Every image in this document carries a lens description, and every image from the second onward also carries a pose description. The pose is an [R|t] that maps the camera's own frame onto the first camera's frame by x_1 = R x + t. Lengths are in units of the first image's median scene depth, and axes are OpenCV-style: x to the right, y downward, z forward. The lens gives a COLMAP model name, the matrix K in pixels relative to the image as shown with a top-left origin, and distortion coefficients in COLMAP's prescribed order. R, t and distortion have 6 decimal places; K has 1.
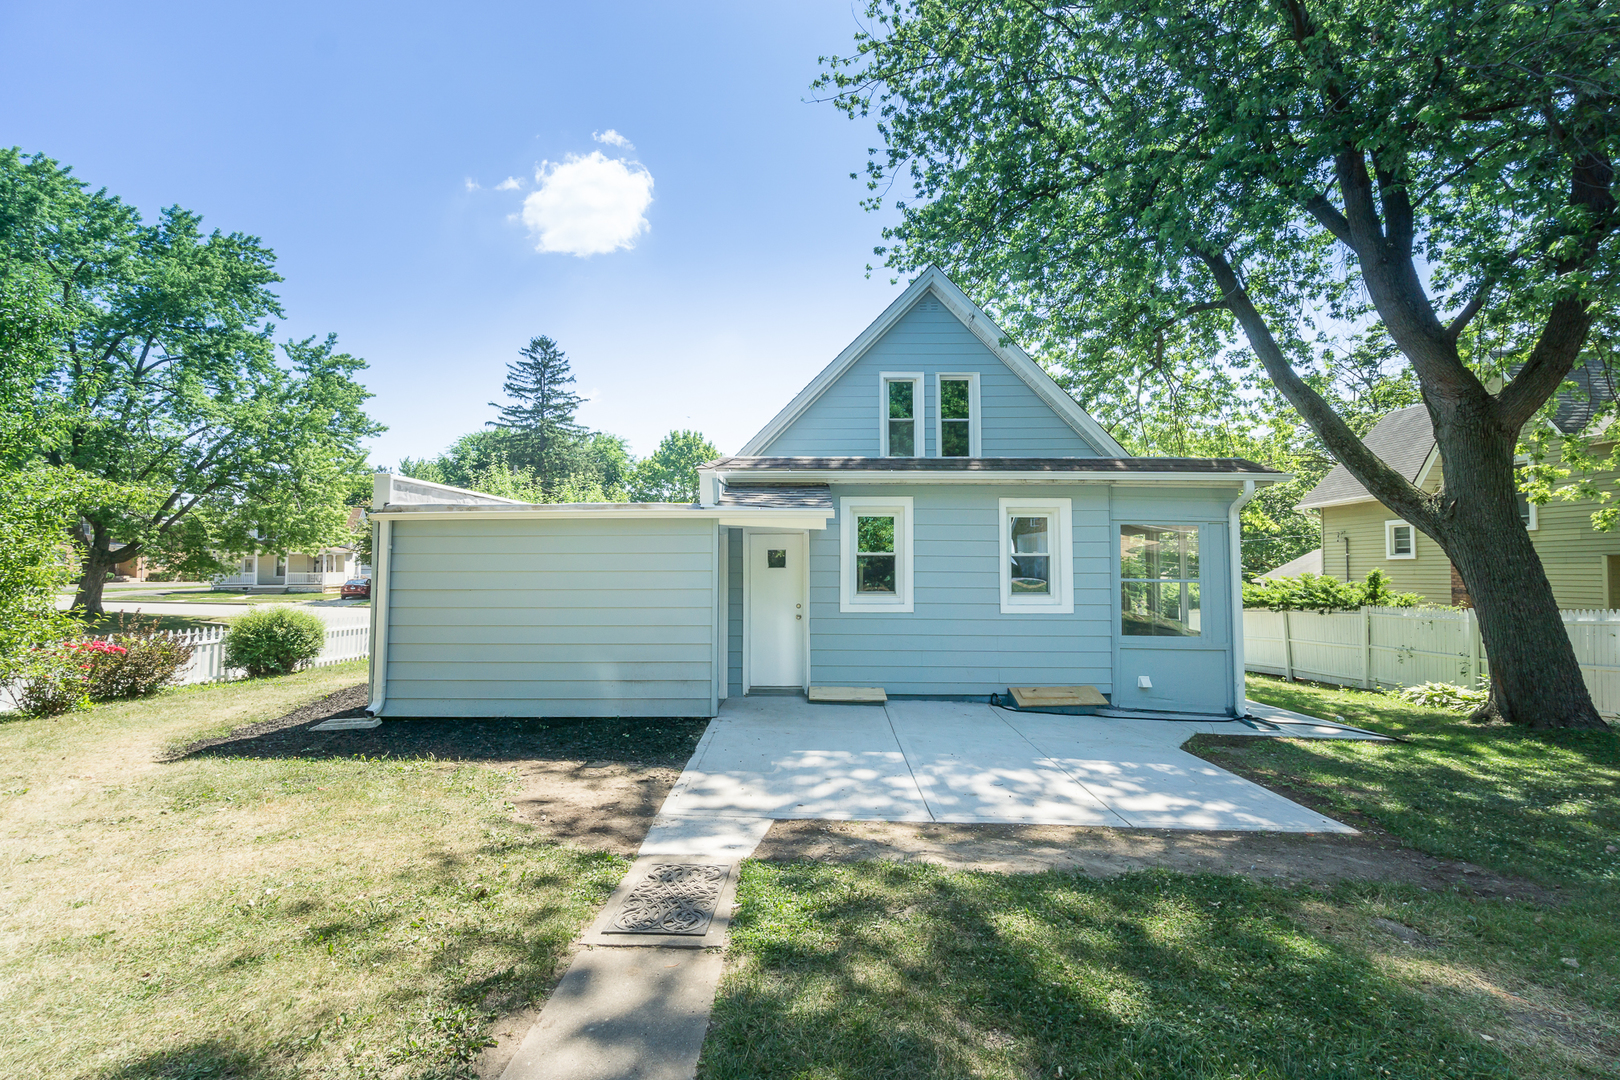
lens RADIAL K [[708.8, 0, 808.9], [0, 708.8, 538.8], [0, 0, 1]] dist [0.000022, 0.000449]
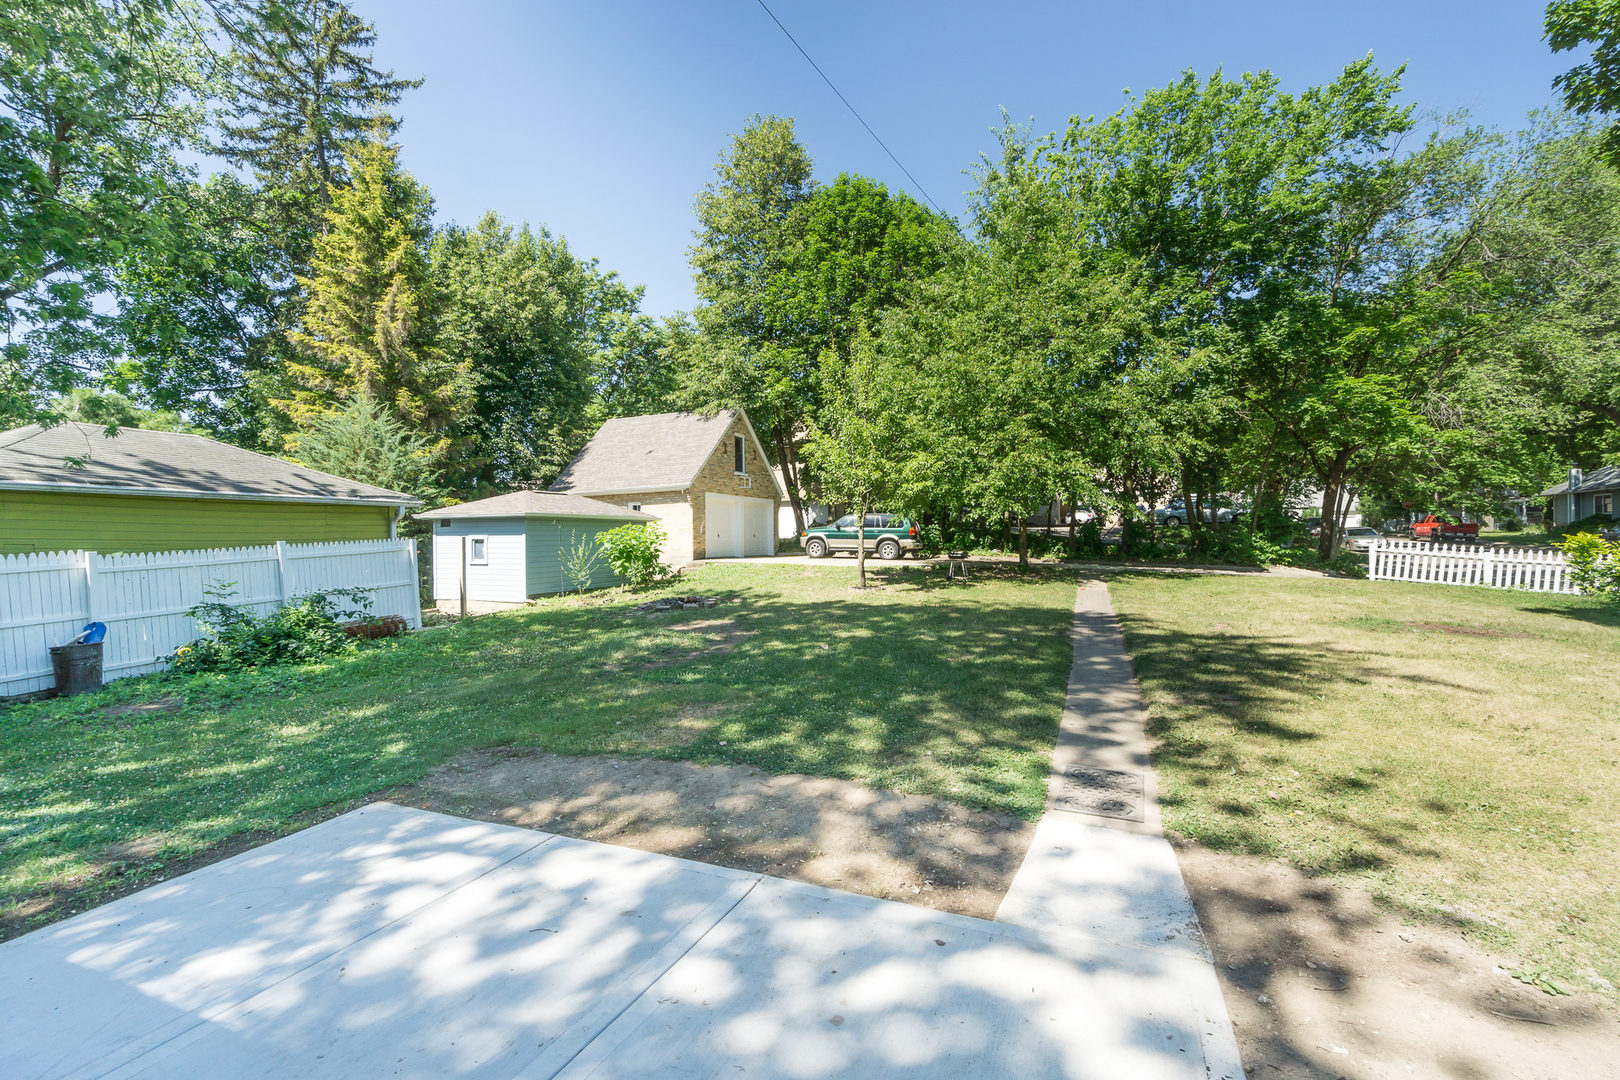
lens RADIAL K [[708.8, 0, 807.4], [0, 708.8, 539.4], [0, 0, 1]] dist [0.000022, 0.000449]
pose [[-0.921663, 0.008062, 0.387907, -0.144003], [-0.006393, 0.999333, -0.035960, 0.087802], [-0.387938, -0.035623, -0.920997, 1.692310]]
